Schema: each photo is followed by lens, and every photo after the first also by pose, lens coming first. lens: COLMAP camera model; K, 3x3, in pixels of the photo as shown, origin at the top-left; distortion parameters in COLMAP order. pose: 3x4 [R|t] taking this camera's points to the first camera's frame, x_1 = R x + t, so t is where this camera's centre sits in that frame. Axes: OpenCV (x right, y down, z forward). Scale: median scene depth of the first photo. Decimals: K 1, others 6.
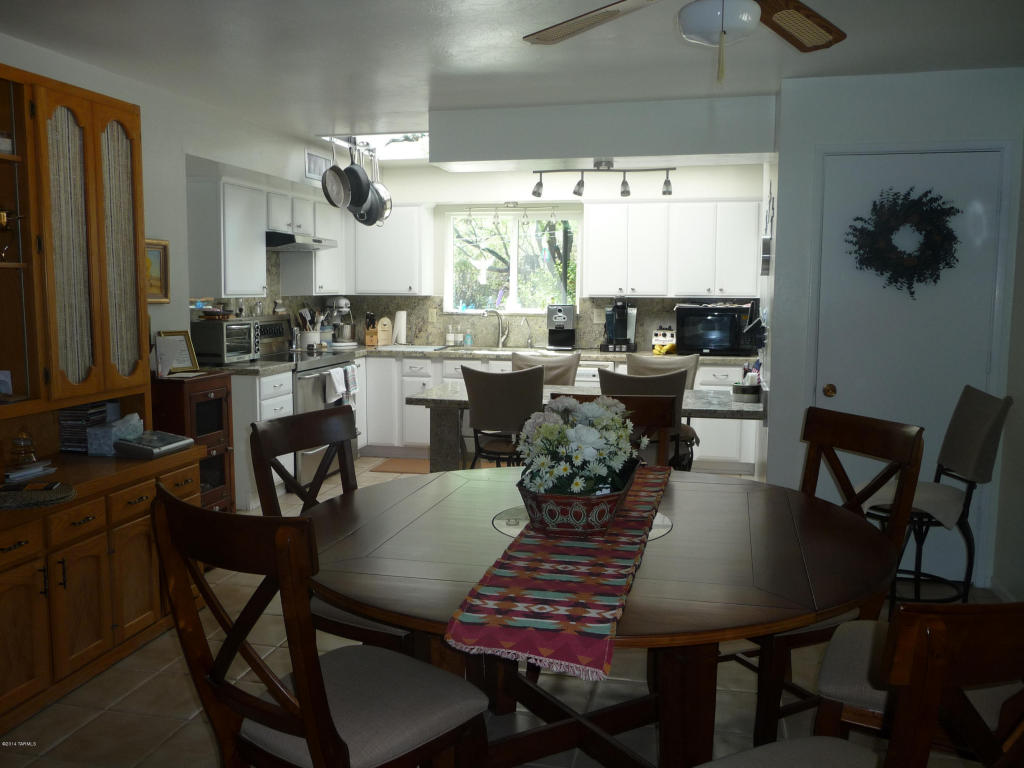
lens RADIAL K [[900.6, 0, 511.7], [0, 900.6, 381.6], [0, 0, 1]] dist [-0.031004, 0.006879]
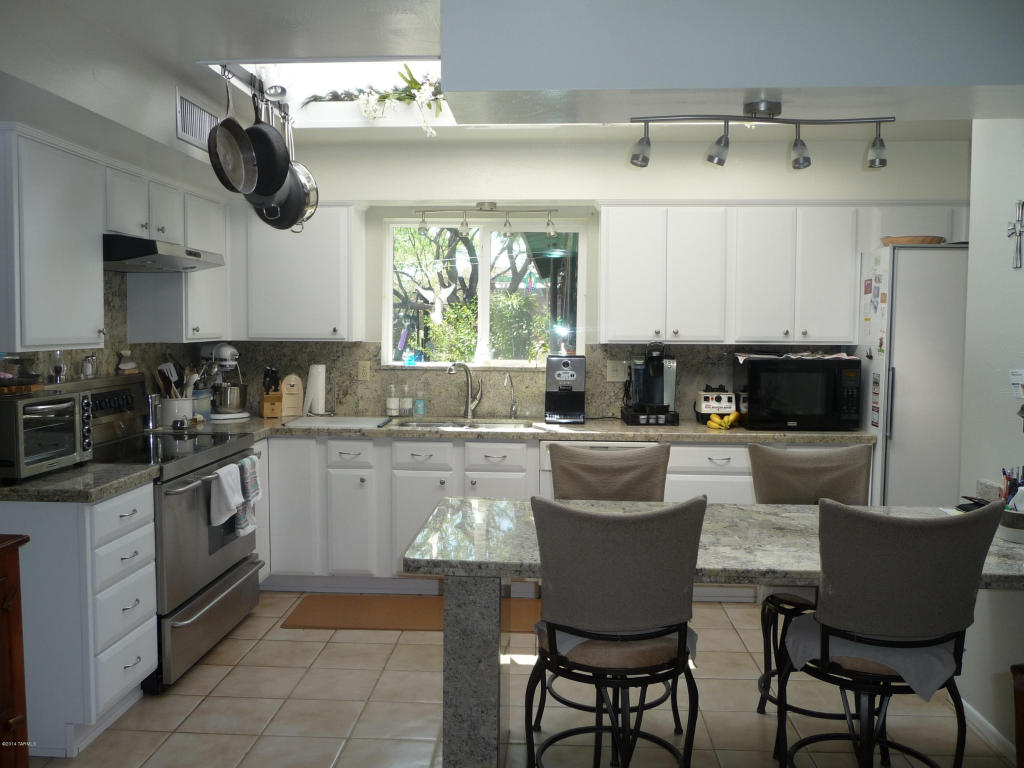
lens RADIAL K [[900.6, 0, 510.4], [0, 900.6, 388.7], [0, 0, 1]] dist [-0.031004, 0.006879]
pose [[0.987086, -0.011352, 0.159790, -0.096149], [0.016396, 0.999407, -0.030287, -0.041523], [-0.159352, 0.032516, 0.986686, 0.350362]]
